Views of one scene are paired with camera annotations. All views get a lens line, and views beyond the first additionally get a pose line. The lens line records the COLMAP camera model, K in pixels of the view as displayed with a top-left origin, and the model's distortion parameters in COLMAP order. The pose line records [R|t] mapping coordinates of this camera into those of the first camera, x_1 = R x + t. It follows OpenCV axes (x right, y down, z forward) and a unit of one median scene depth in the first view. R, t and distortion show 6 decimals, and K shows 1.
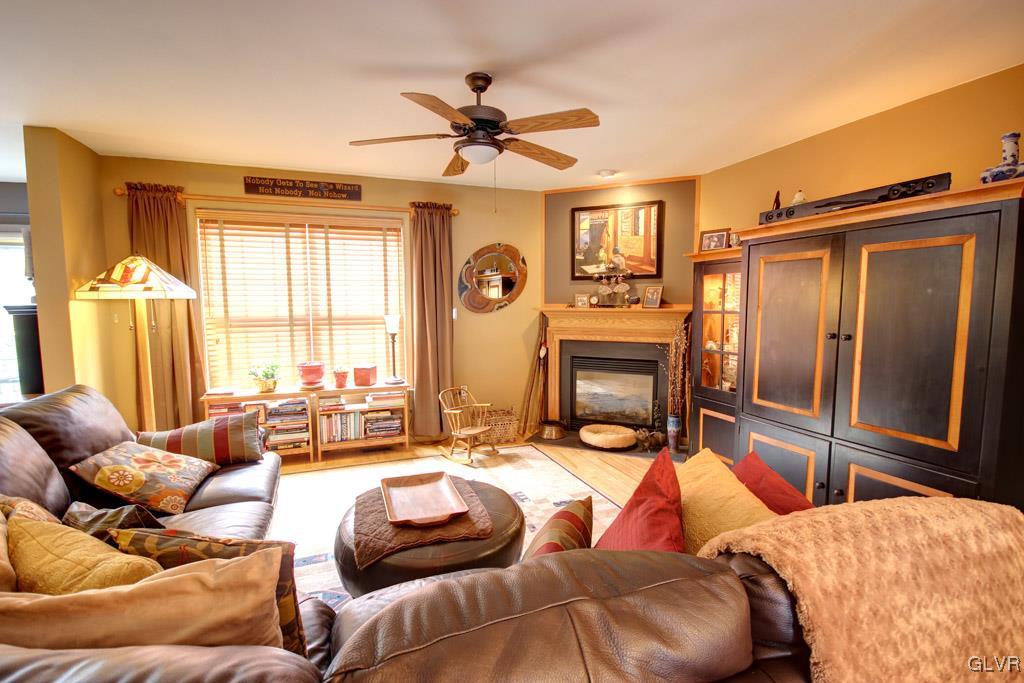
lens RADIAL K [[473.6, 0, 513.4], [0, 473.6, 345.1], [0, 0, 1]] dist [-0.013955, 0.000518]
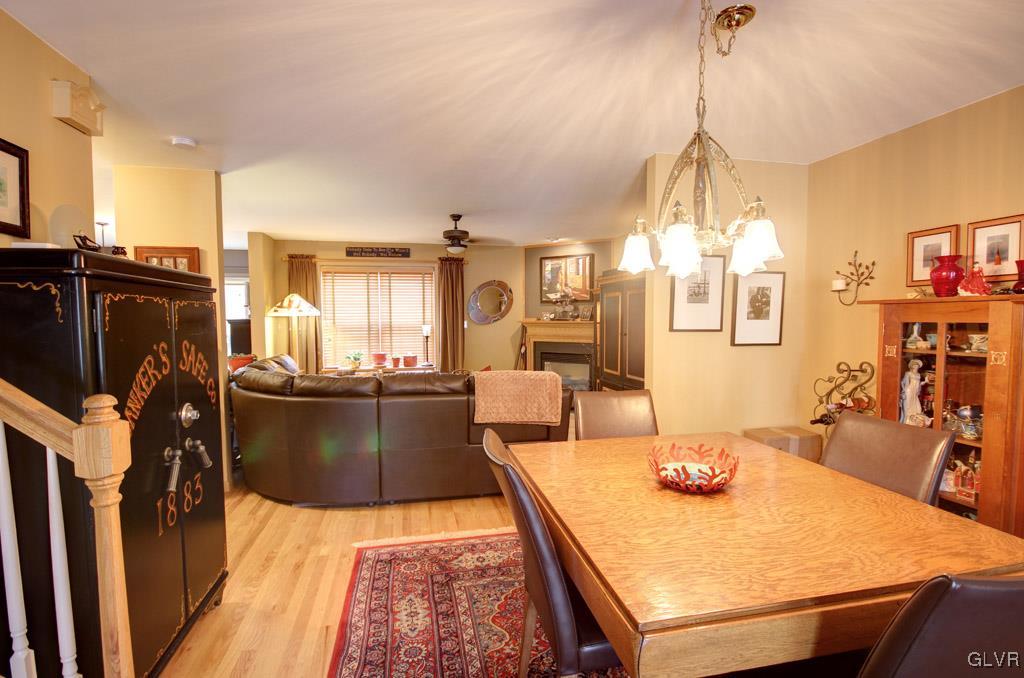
lens RADIAL K [[477.3, 0, 506.0], [0, 477.3, 338.3], [0, 0, 1]] dist [-0.000911, 0.000041]
pose [[0.989518, 0.005677, -0.144296, 0.252043], [-0.011912, 0.999031, -0.042380, 0.048653], [0.143916, 0.043654, 0.988627, -0.593664]]
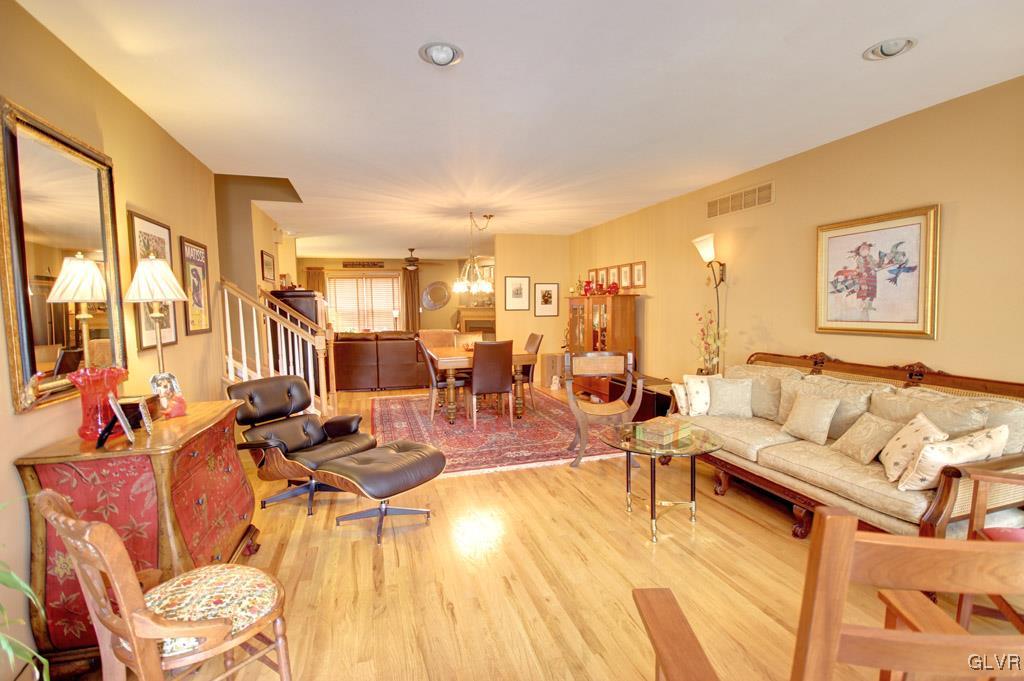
lens RADIAL K [[473.6, 0, 511.1], [0, 473.6, 343.5], [0, 0, 1]] dist [-0.013955, 0.000518]
pose [[0.997766, -0.006816, -0.066460, 0.534288], [0.006512, 0.999967, -0.004780, 0.130040], [0.066491, 0.004337, 0.997778, -1.514079]]
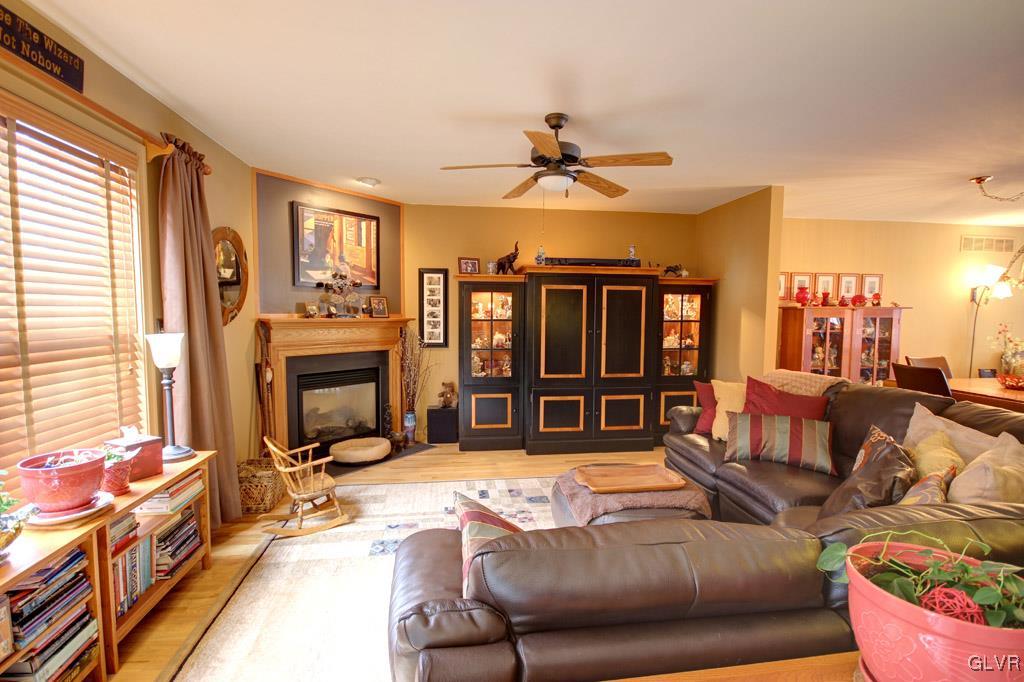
lens RADIAL K [[473.6, 0, 509.9], [0, 473.6, 343.9], [0, 0, 1]] dist [-0.013955, 0.000518]
pose [[0.216653, -0.061549, 0.974306, -0.661259], [0.079628, 0.995799, 0.045200, -0.043571], [-0.972996, 0.067789, 0.220644, 0.477250]]
